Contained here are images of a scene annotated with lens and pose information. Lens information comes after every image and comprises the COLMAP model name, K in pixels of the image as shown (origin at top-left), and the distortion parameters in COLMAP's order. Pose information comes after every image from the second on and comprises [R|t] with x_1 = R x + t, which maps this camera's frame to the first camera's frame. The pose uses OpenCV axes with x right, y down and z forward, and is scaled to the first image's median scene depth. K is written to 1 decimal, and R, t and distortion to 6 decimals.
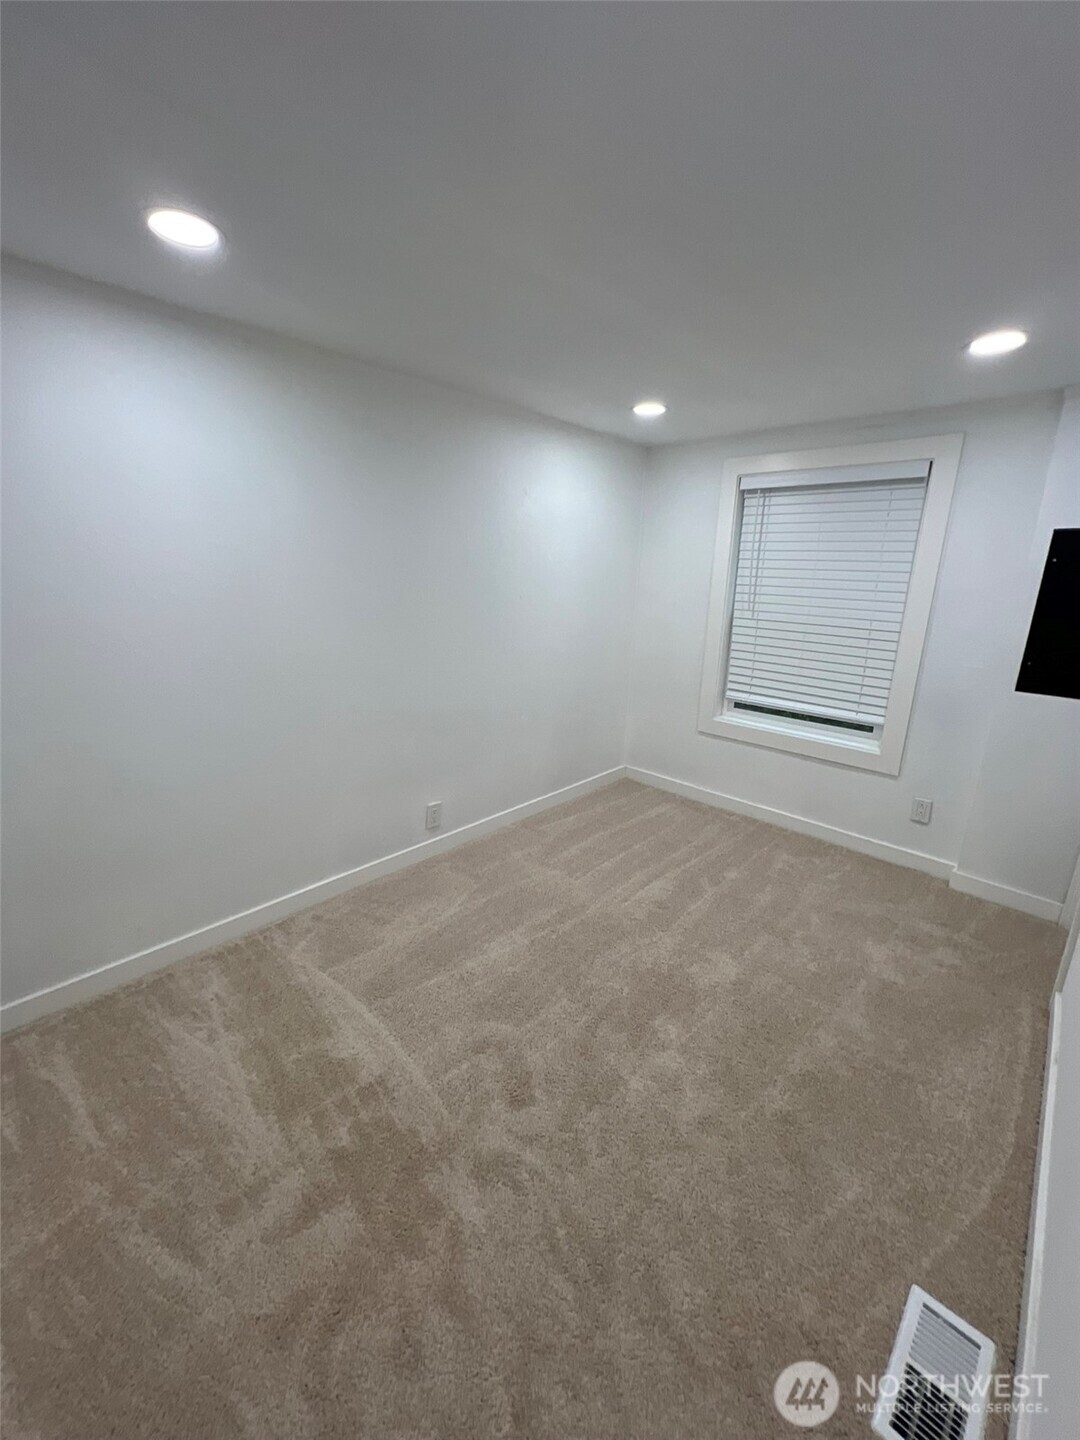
lens RADIAL K [[575.4, 0, 539.1], [0, 575.4, 722.1], [0, 0, 1]] dist [-0.000642, -0.000061]
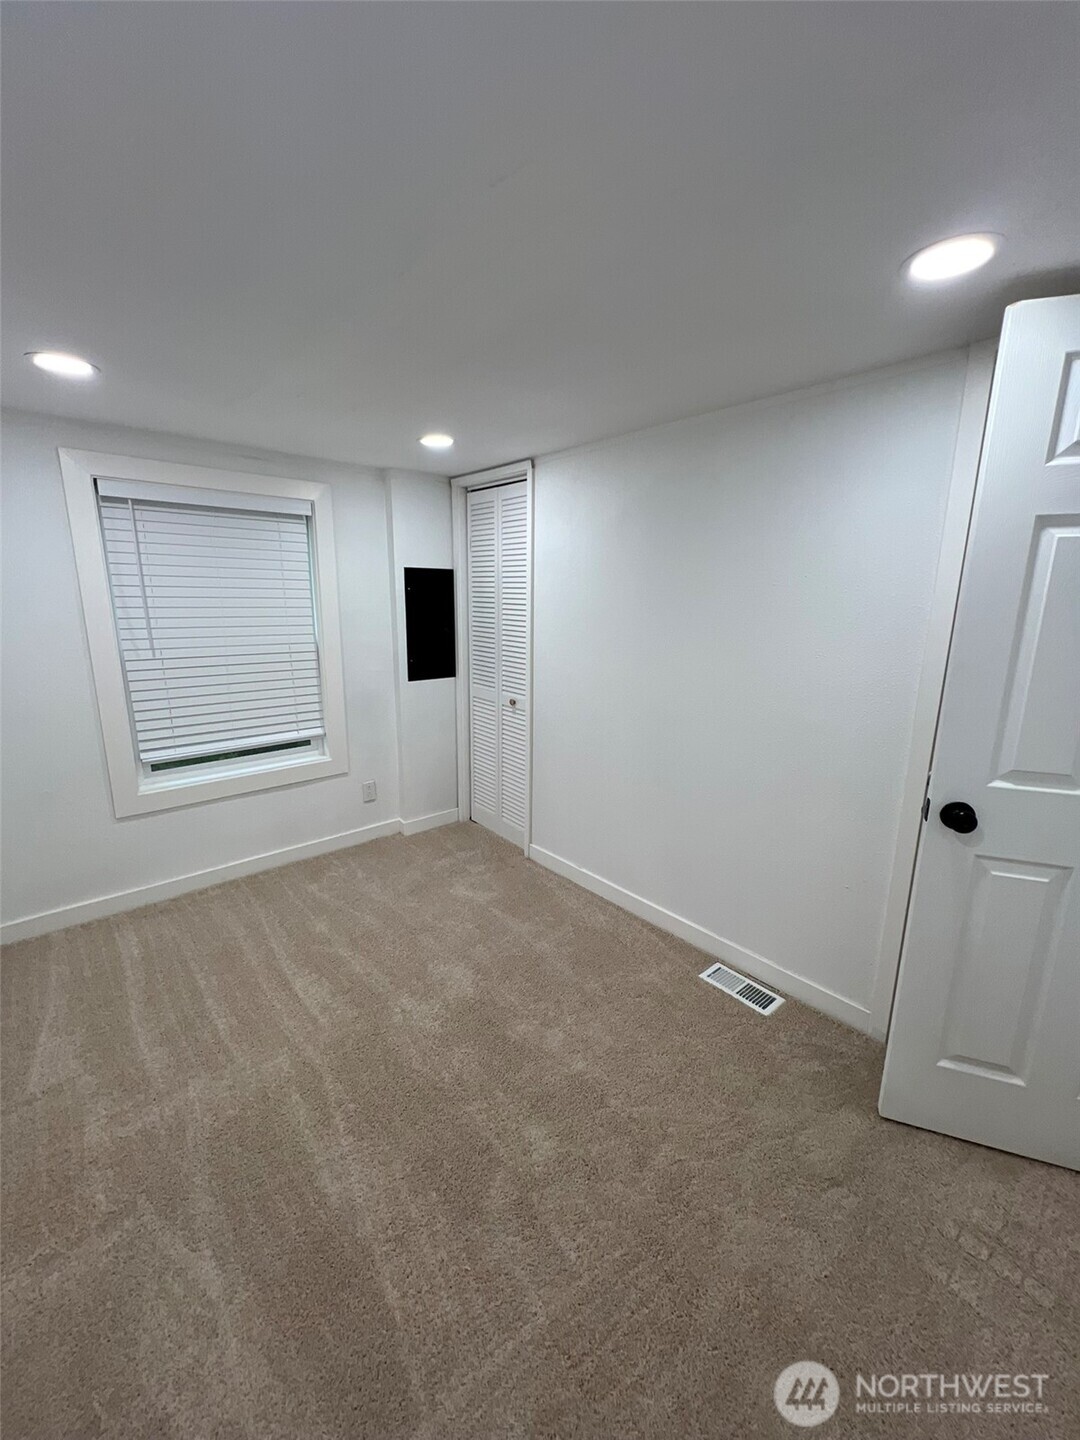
lens RADIAL K [[577.3, 0, 540.3], [0, 577.3, 720.1], [0, 0, 1]] dist [0.000835, 0.000152]
pose [[0.087642, -0.241179, 0.966515, -0.432594], [0.247063, 0.945196, 0.213456, -0.154512], [-0.965028, 0.220082, 0.142425, 0.429004]]
